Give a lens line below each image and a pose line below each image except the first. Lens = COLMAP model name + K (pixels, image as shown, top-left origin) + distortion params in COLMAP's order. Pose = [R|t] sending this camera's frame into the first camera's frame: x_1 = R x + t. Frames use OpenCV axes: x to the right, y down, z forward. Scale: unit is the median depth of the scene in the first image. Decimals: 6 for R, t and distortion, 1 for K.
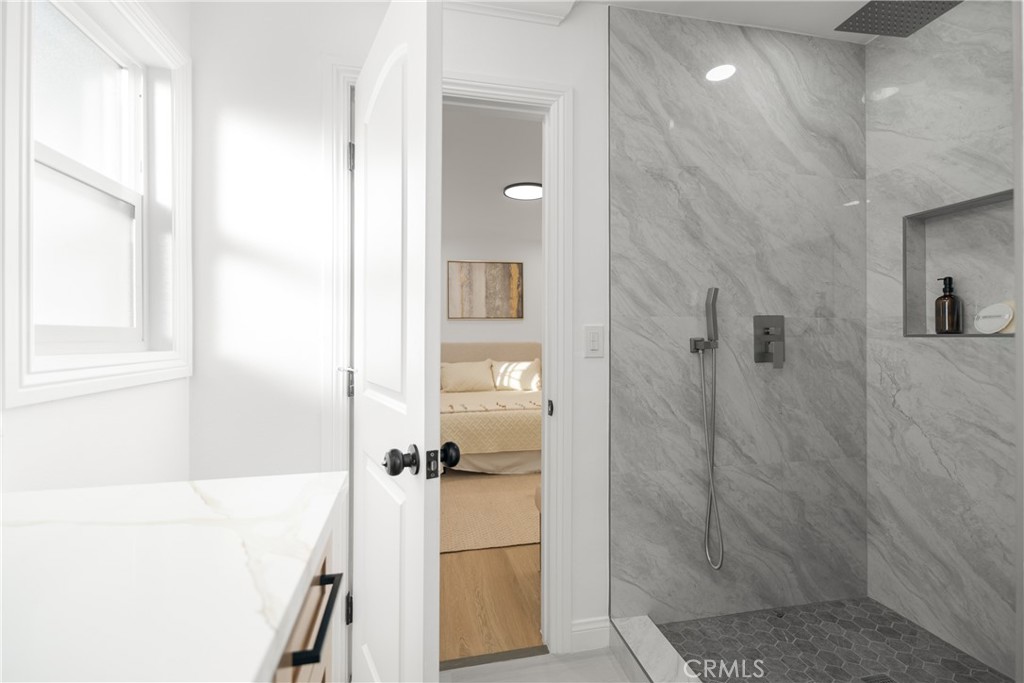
lens RADIAL K [[452.7, 0, 516.3], [0, 452.7, 339.3], [0, 0, 1]] dist [-0.003472, 0.000493]
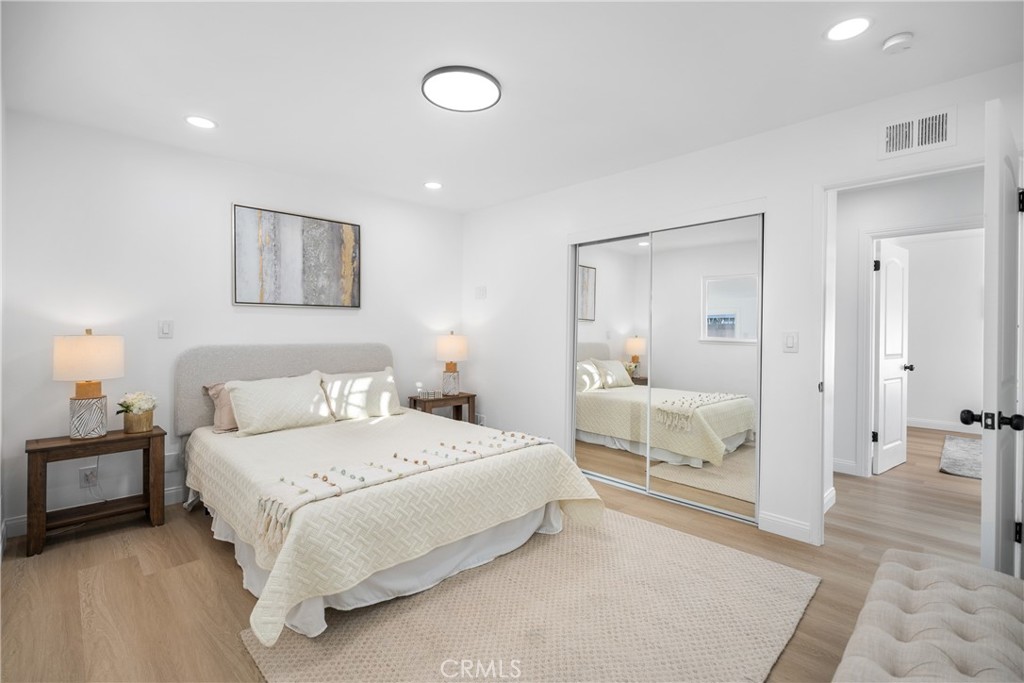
lens RADIAL K [[452.7, 0, 504.4], [0, 452.7, 336.8], [0, 0, 1]] dist [-0.003472, 0.000493]
pose [[0.851849, 0.001920, 0.523784, -0.156239], [-0.002104, 0.999998, -0.000243, -0.003490], [-0.523784, -0.000895, 0.851851, 0.320431]]
